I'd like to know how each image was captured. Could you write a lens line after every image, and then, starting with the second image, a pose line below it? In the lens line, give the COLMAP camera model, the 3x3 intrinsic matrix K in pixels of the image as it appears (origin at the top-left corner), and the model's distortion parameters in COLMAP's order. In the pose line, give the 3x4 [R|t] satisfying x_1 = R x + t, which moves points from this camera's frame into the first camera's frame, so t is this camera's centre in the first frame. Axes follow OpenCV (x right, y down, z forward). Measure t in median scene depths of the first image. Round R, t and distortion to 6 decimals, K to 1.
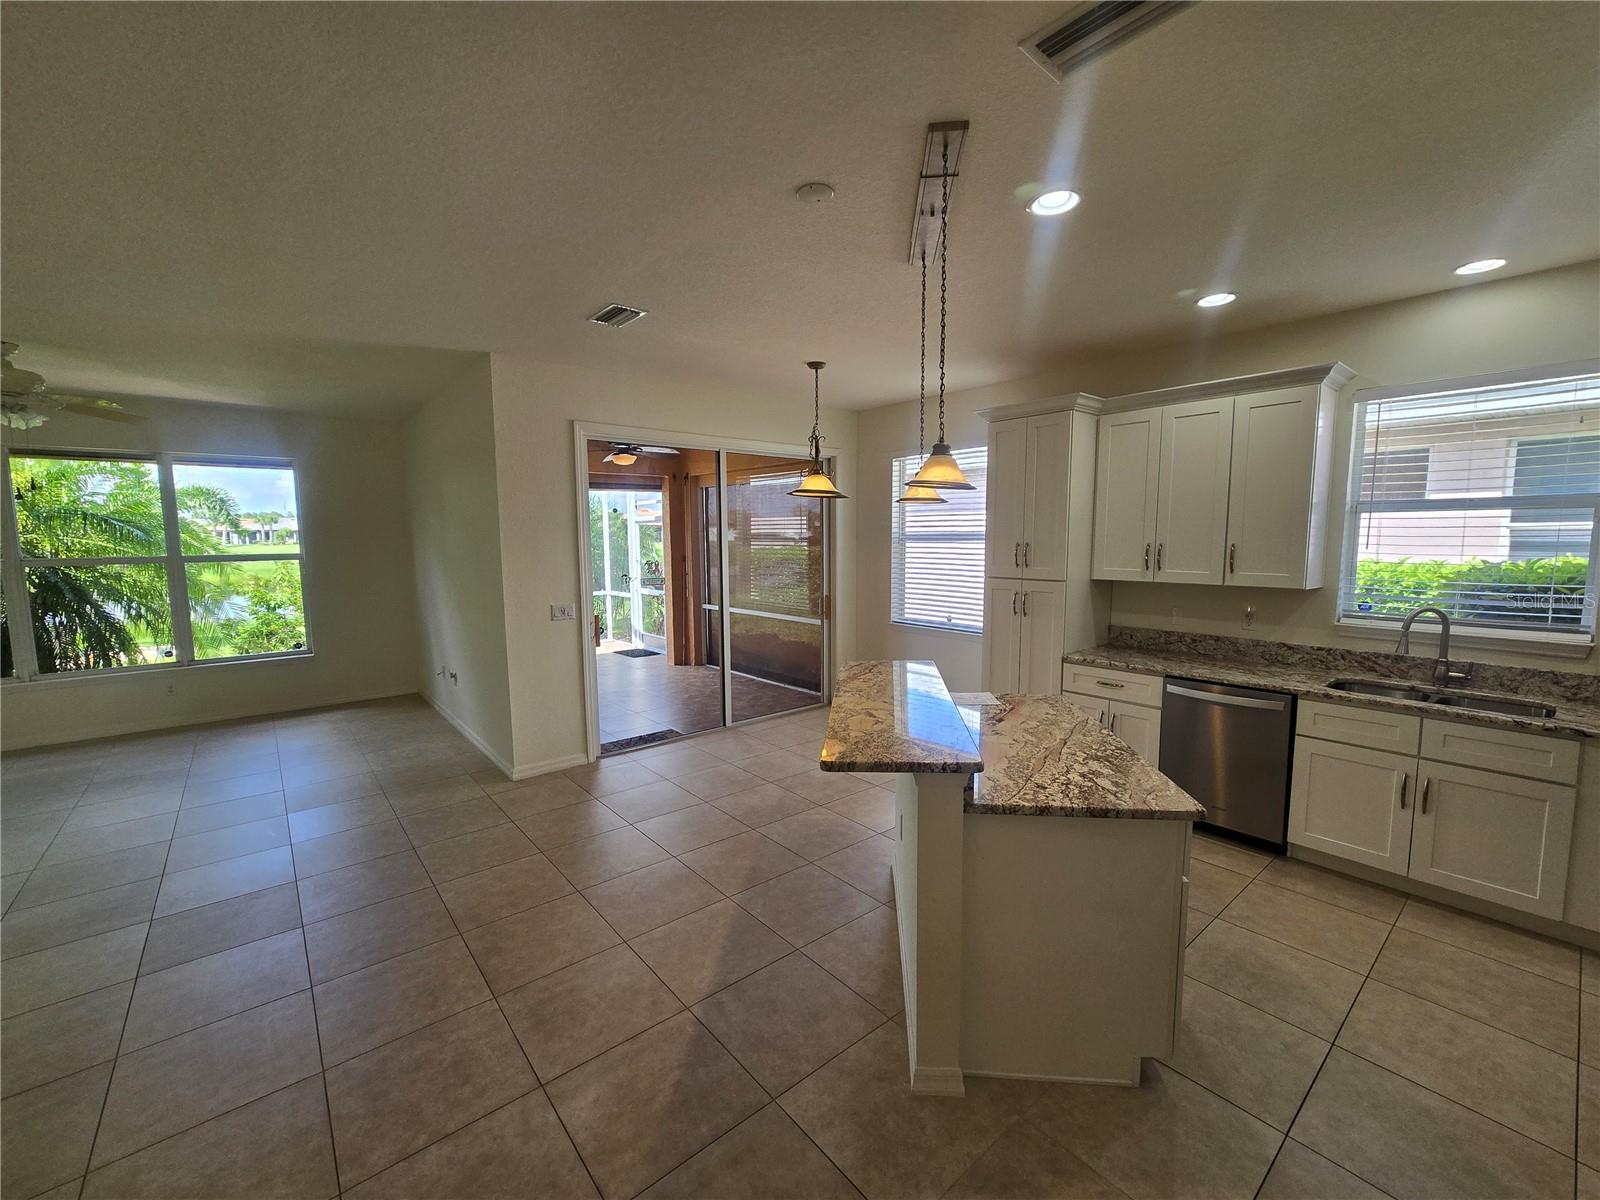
lens RADIAL K [[658.8, 0, 808.3], [0, 658.8, 606.6], [0, 0, 1]] dist [-0.002887, 0.002295]
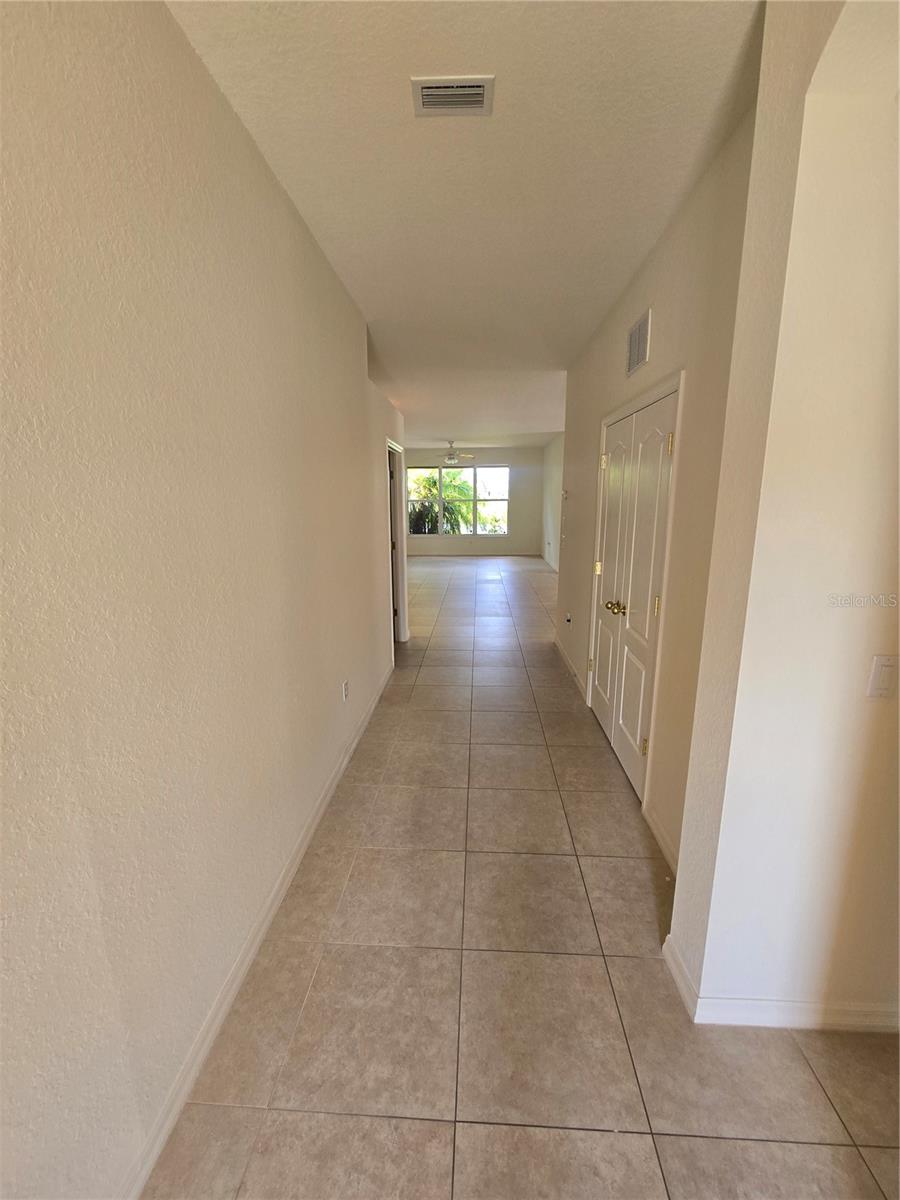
lens RADIAL K [[494.1, 0, 458.4], [0, 494.1, 596.8], [0, 0, 1]] dist [-0.002887, 0.002295]
pose [[0.732296, 0.132682, -0.667936, 0.536576], [-0.068122, 0.990188, 0.122010, 0.092874], [0.677571, -0.043846, 0.734149, -0.703692]]
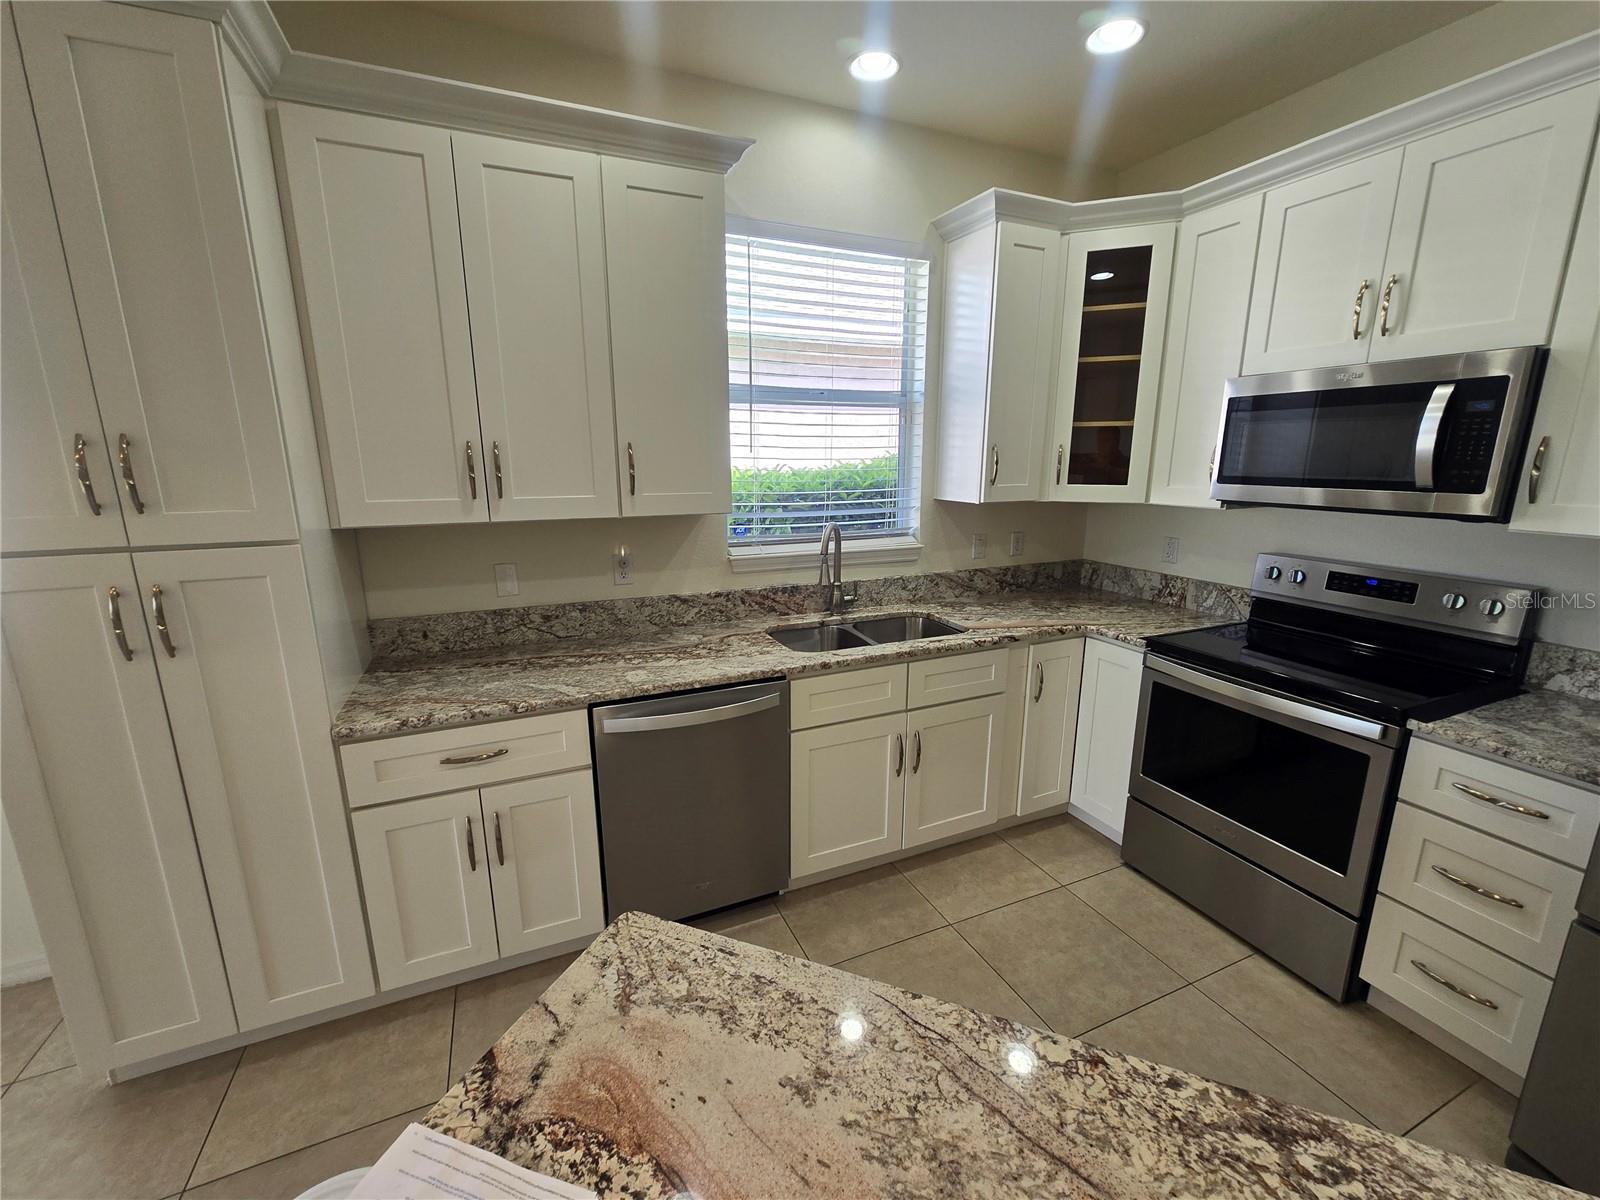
lens RADIAL K [[658.8, 0, 801.1], [0, 658.8, 604.8], [0, 0, 1]] dist [-0.002887, 0.002295]
pose [[0.280012, -0.208500, 0.937081, 0.187817], [0.102287, 0.977053, 0.186829, -0.073553], [-0.954532, 0.043537, 0.294913, 1.035283]]
